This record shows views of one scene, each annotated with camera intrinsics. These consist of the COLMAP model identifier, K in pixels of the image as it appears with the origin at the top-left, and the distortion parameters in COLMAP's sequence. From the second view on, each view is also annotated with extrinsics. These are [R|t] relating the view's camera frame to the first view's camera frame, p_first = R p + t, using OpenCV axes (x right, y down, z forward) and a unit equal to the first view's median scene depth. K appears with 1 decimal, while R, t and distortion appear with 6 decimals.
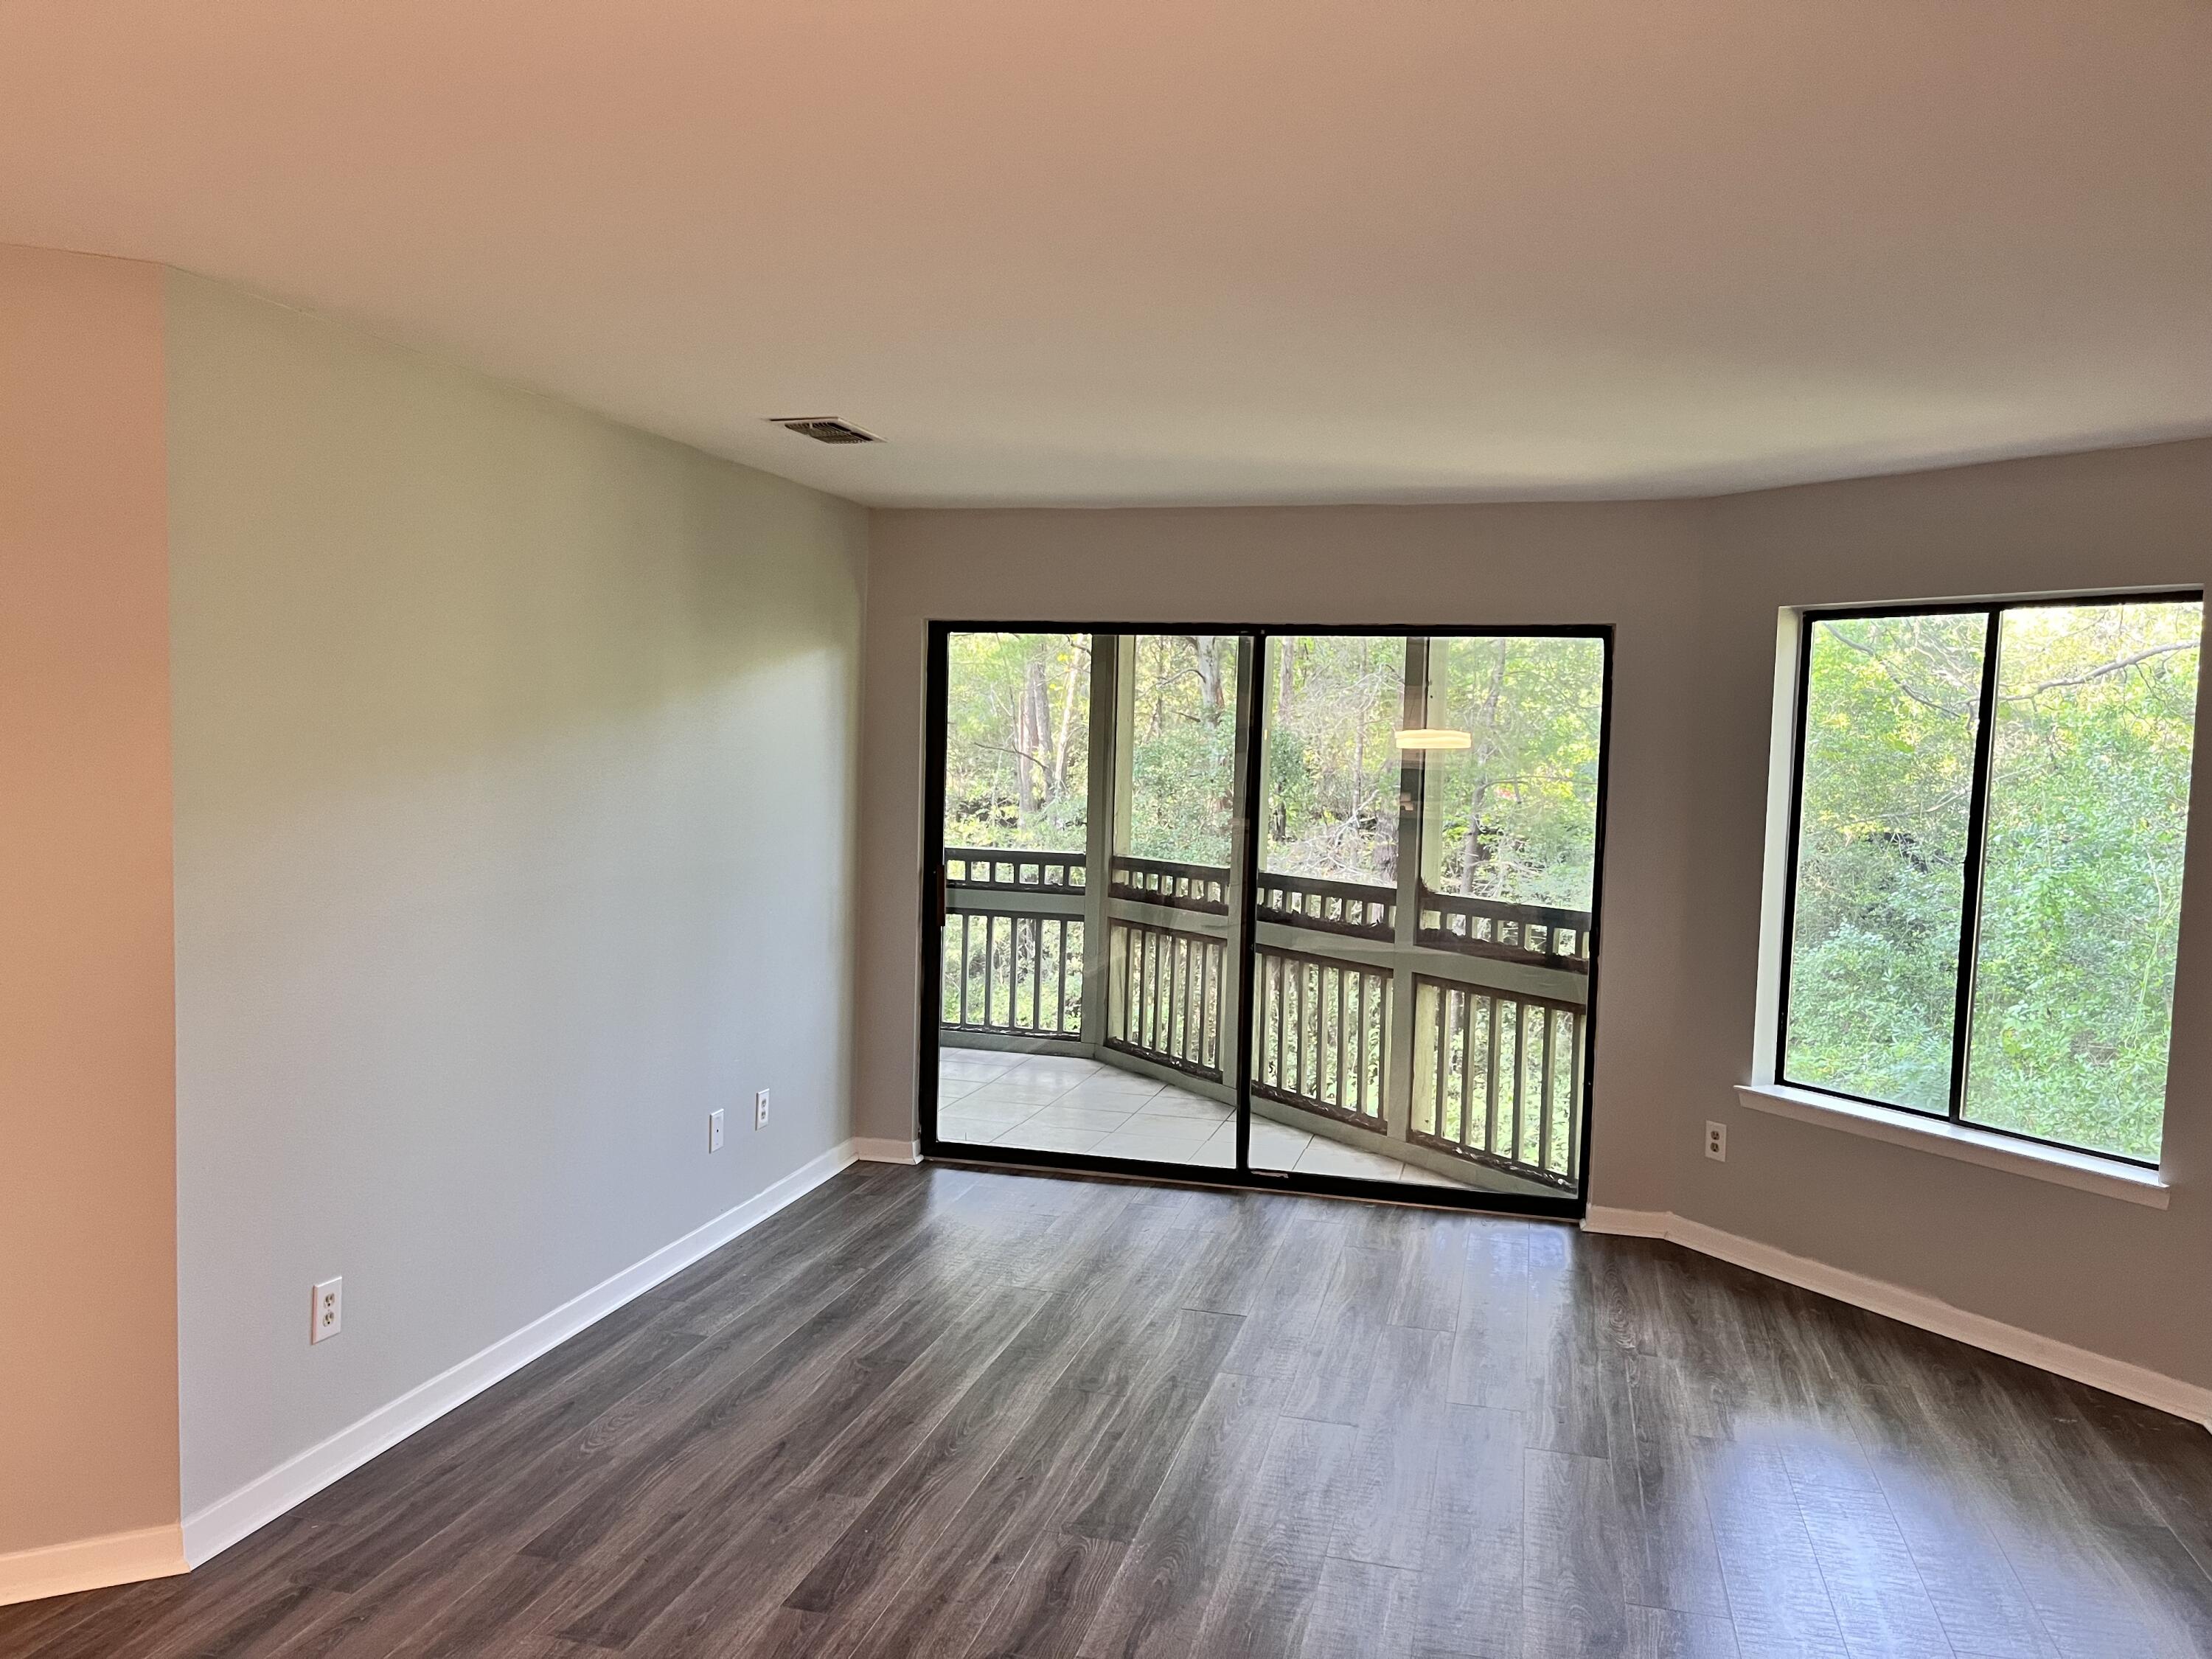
lens RADIAL K [[1672.4, 0, 1083.5], [0, 1672.4, 854.1], [0, 0, 1]] dist [0.069121, -0.089315]
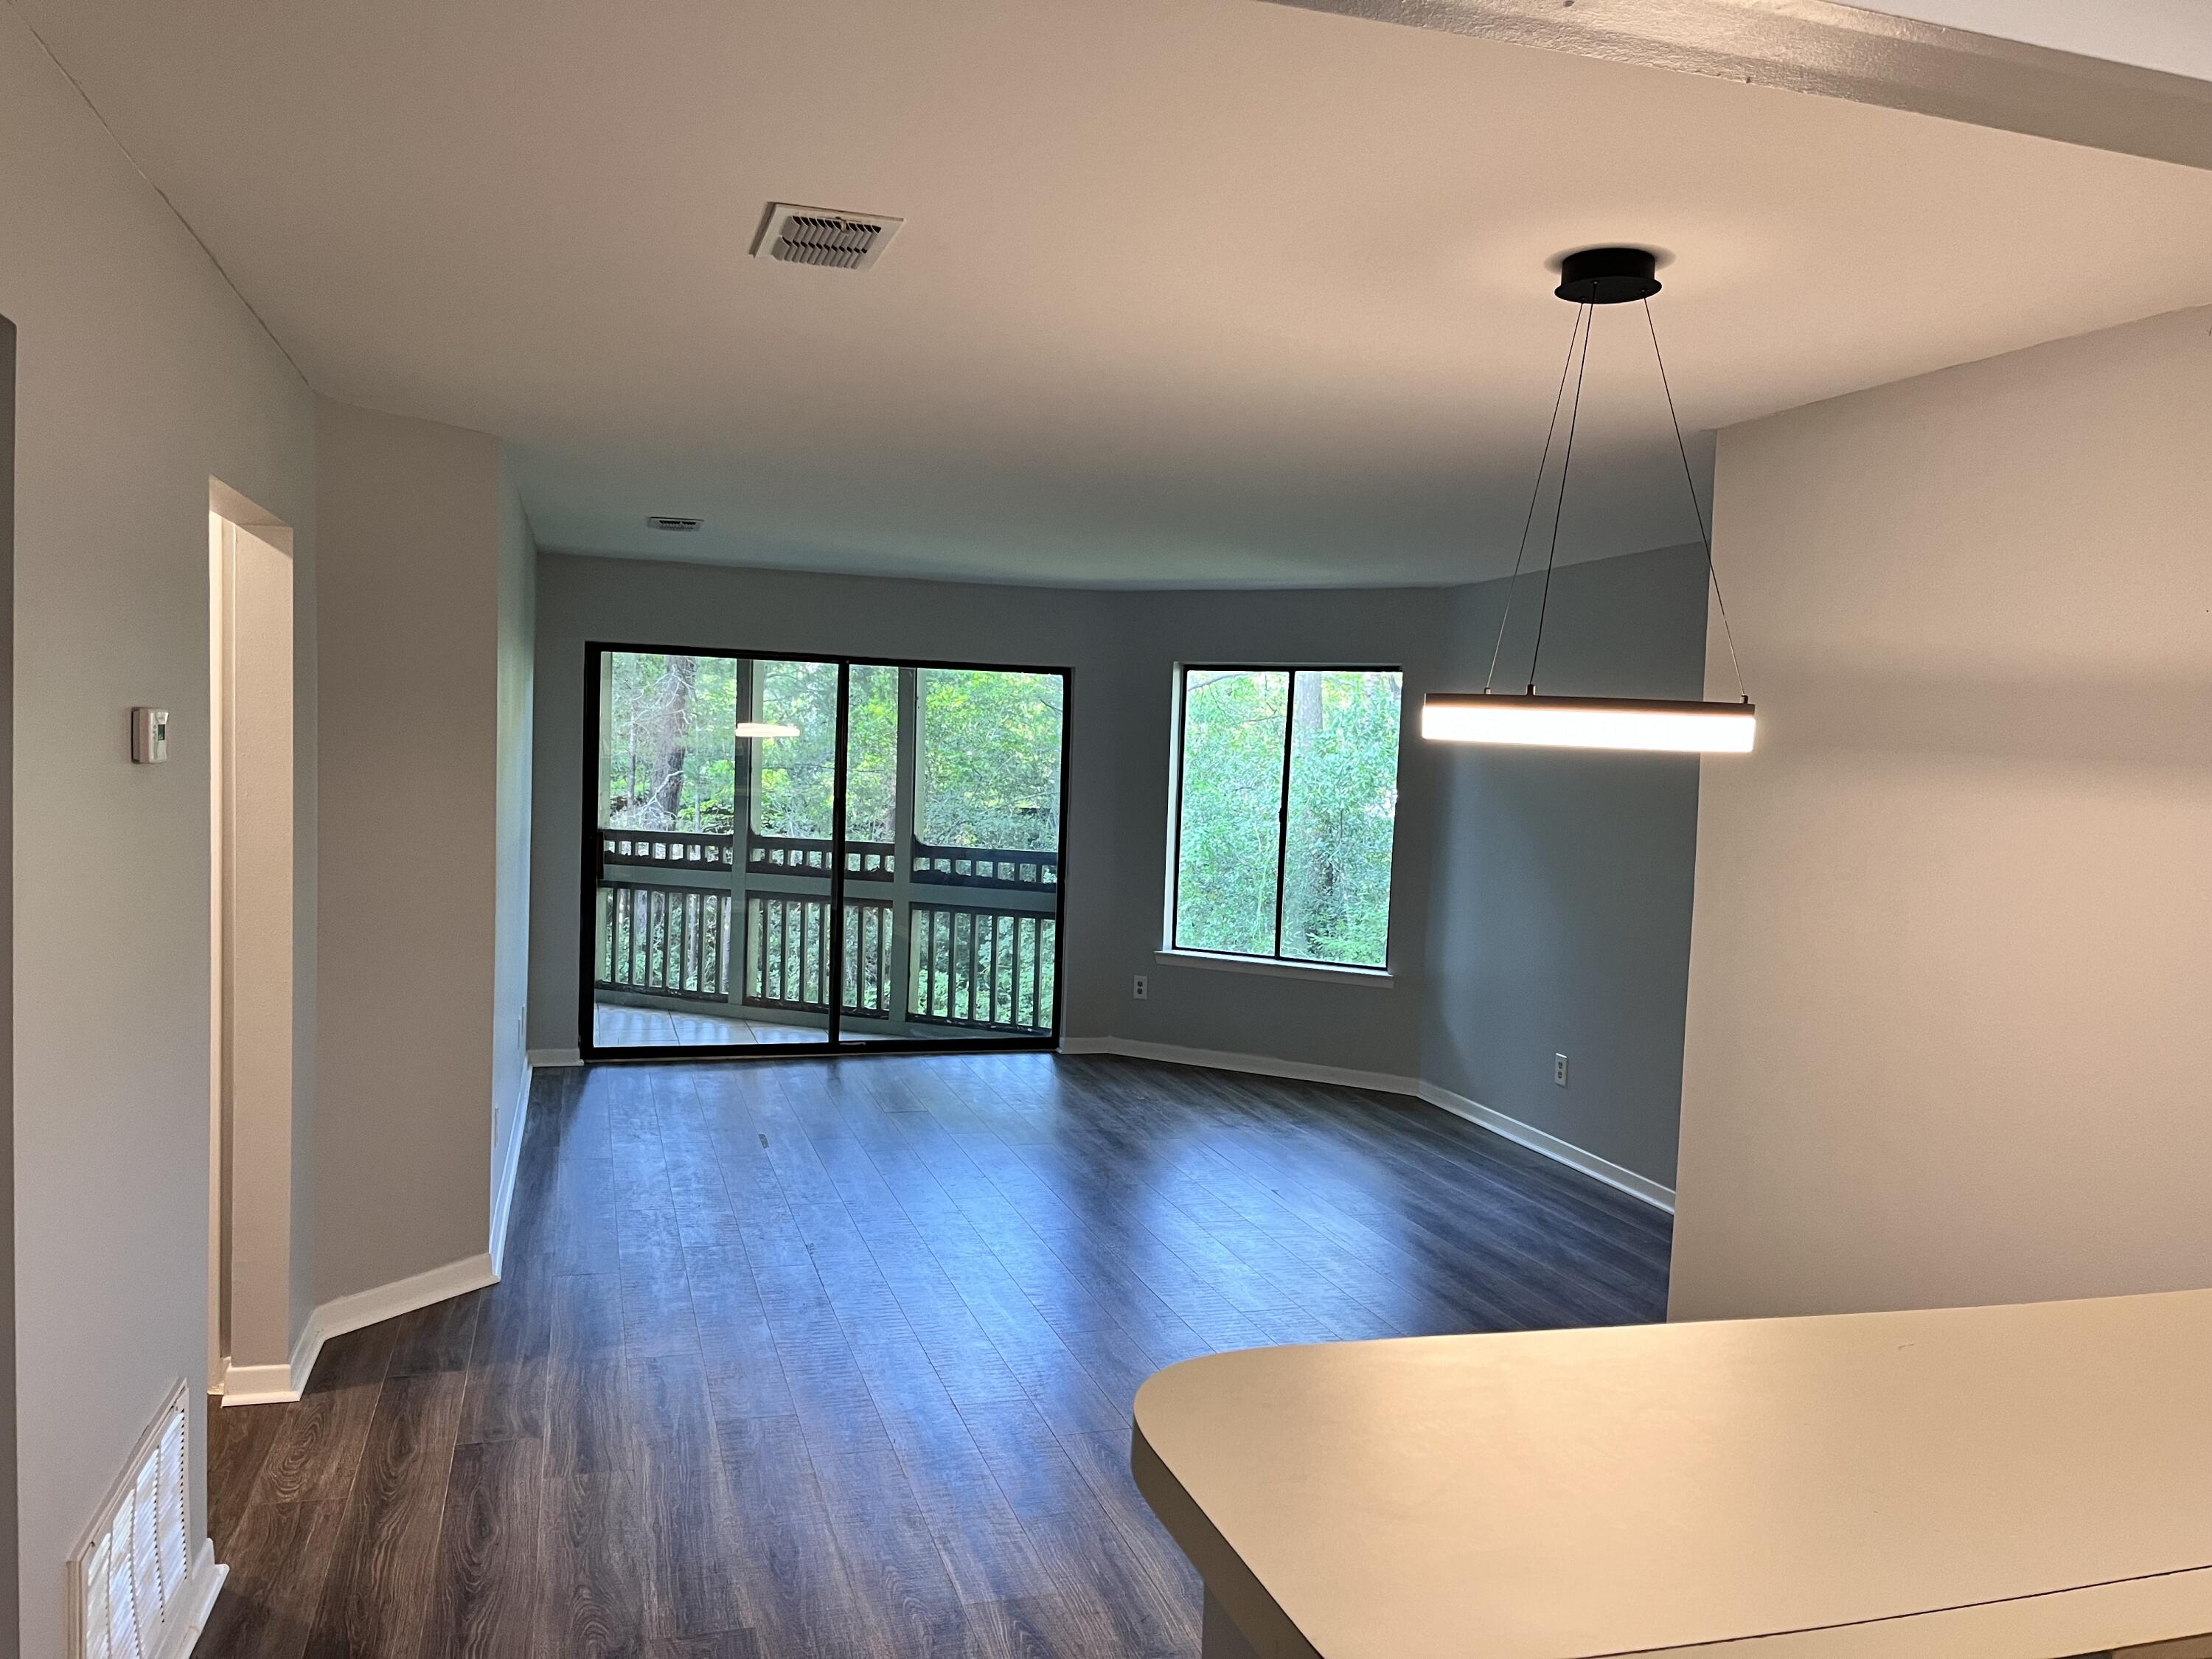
lens RADIAL K [[1670.7, 0, 1097.1], [0, 1670.7, 852.2], [0, 0, 1]] dist [0.086130, -0.123698]
pose [[0.846321, -0.028505, 0.531911, -0.592333], [0.025003, 0.999592, 0.013786, 0.018653], [-0.532087, 0.001631, 0.846688, -0.395988]]
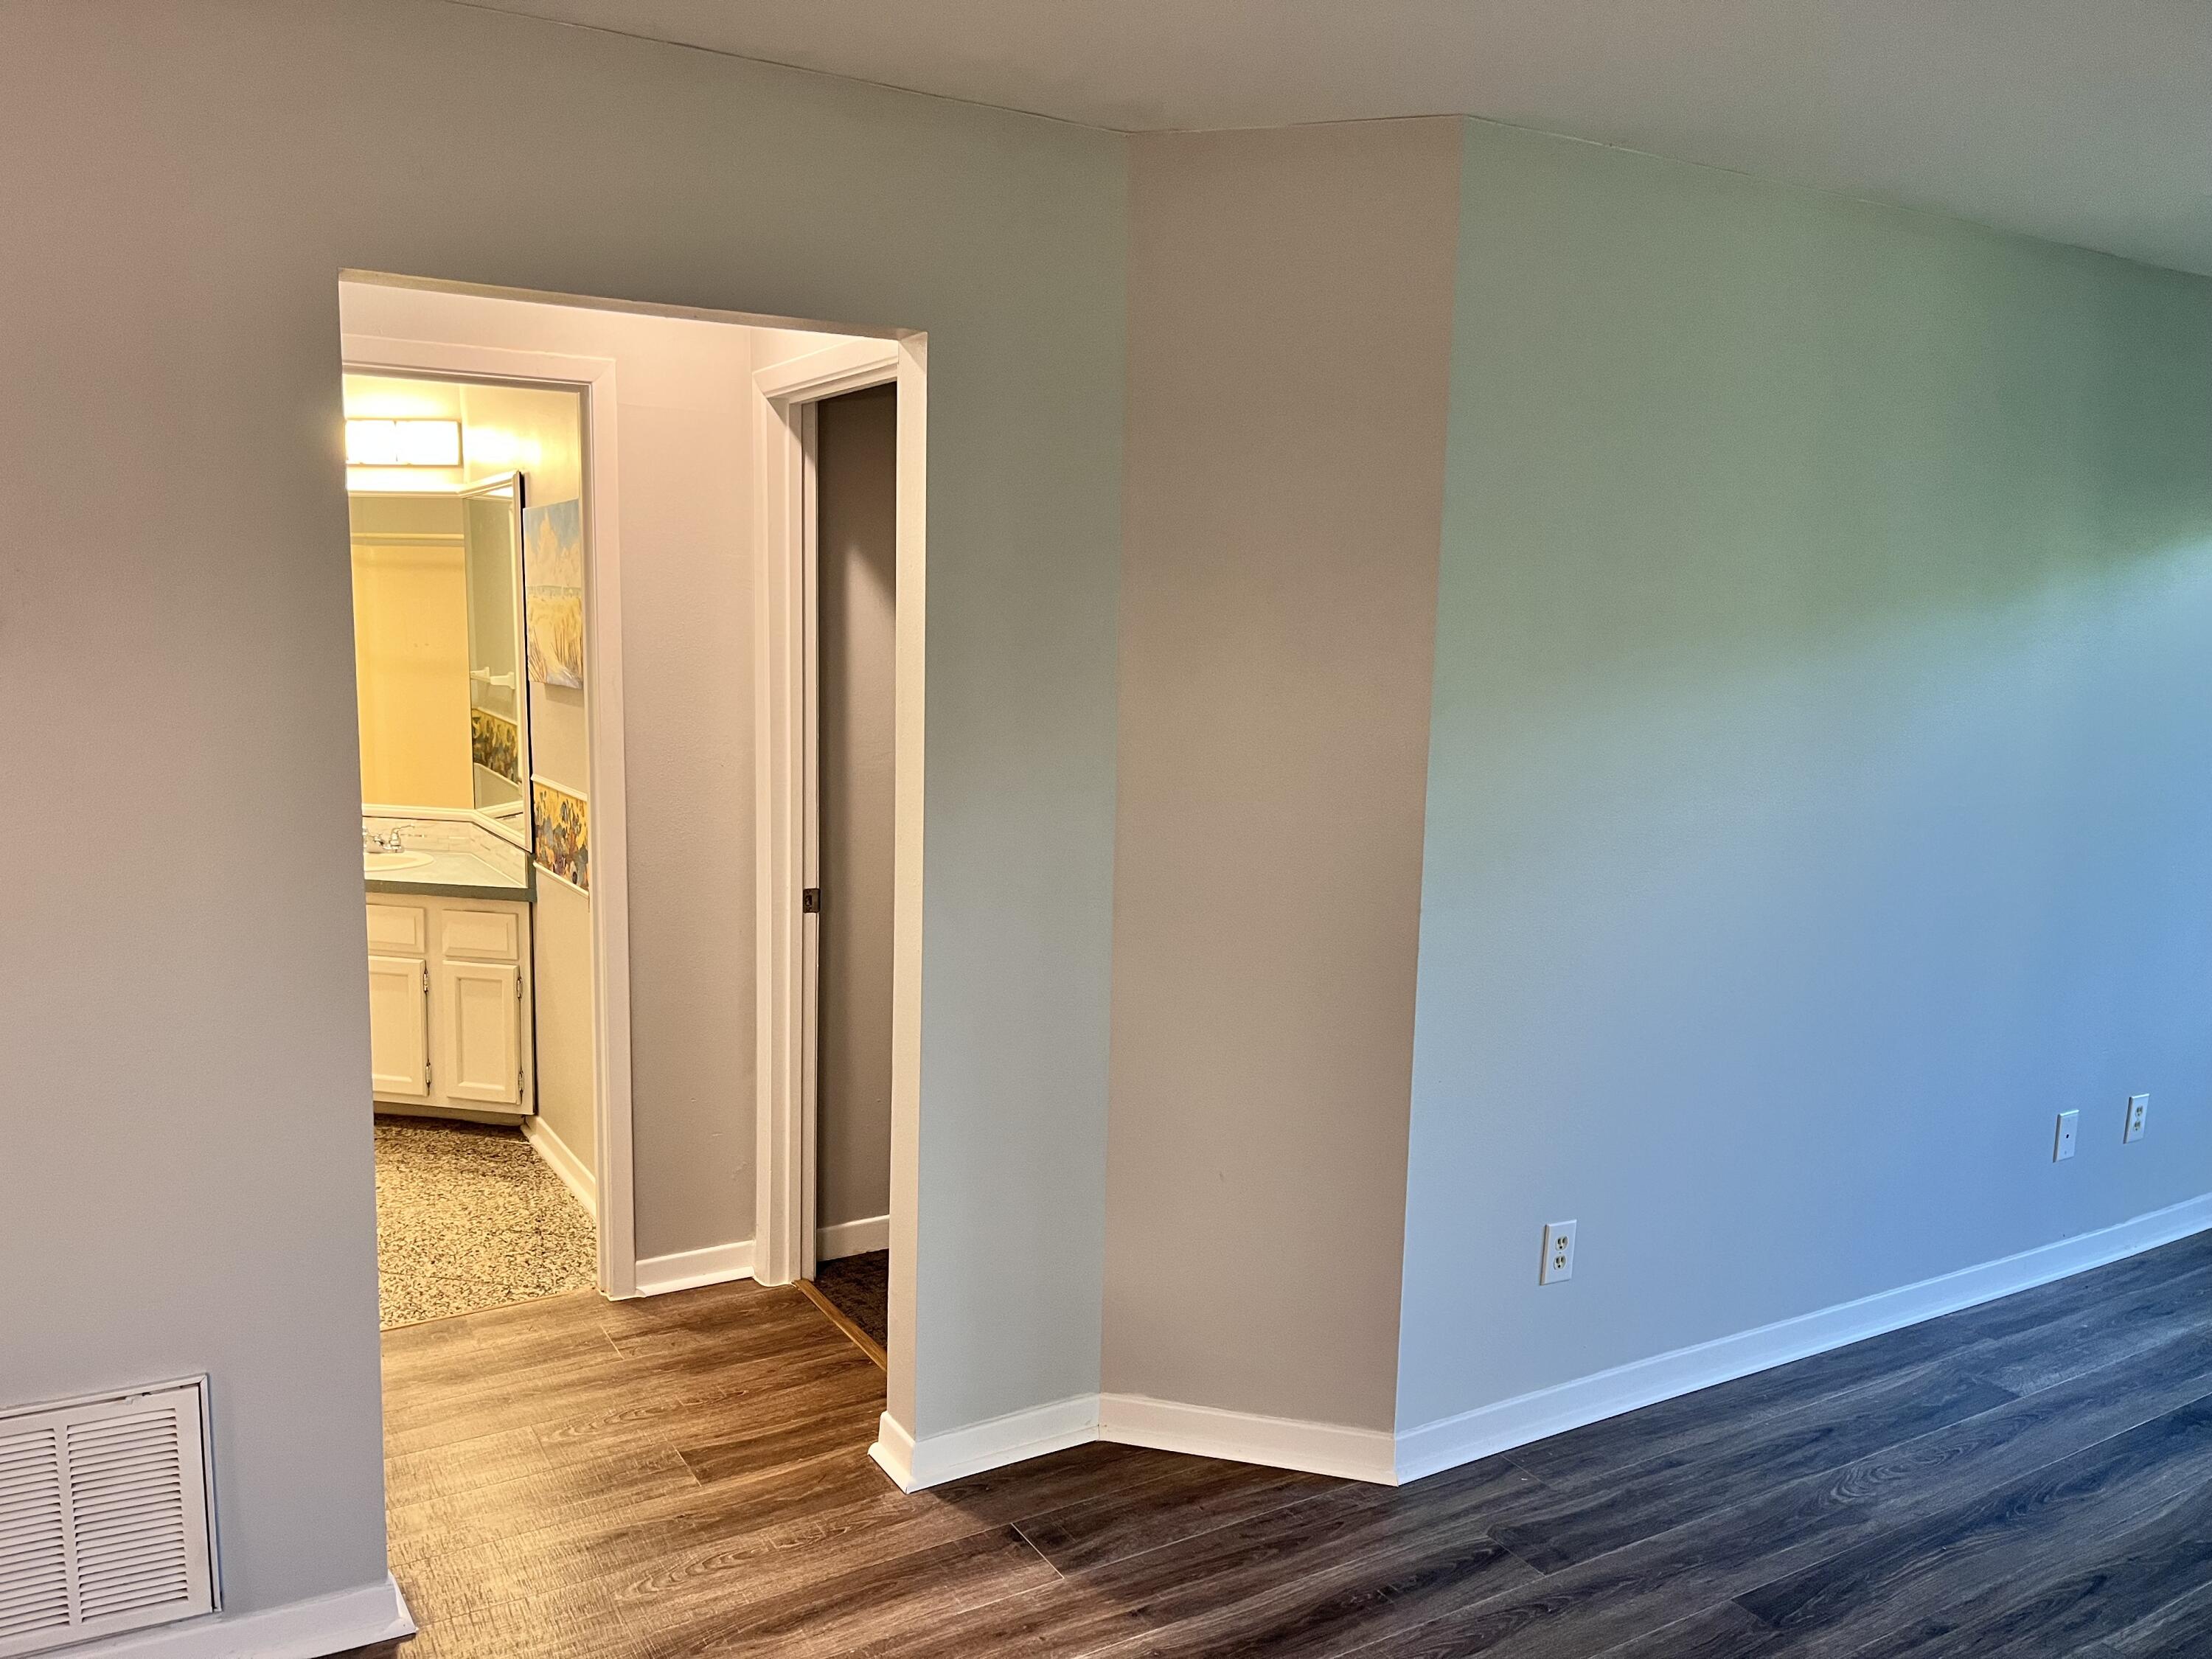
lens RADIAL K [[1670.7, 0, 1097.1], [0, 1670.7, 852.2], [0, 0, 1]] dist [0.086130, -0.123698]
pose [[0.718264, 0.093008, -0.689526, -0.009005], [-0.055817, 0.995534, 0.076141, -0.003922], [0.693528, -0.016202, 0.720247, 0.123760]]
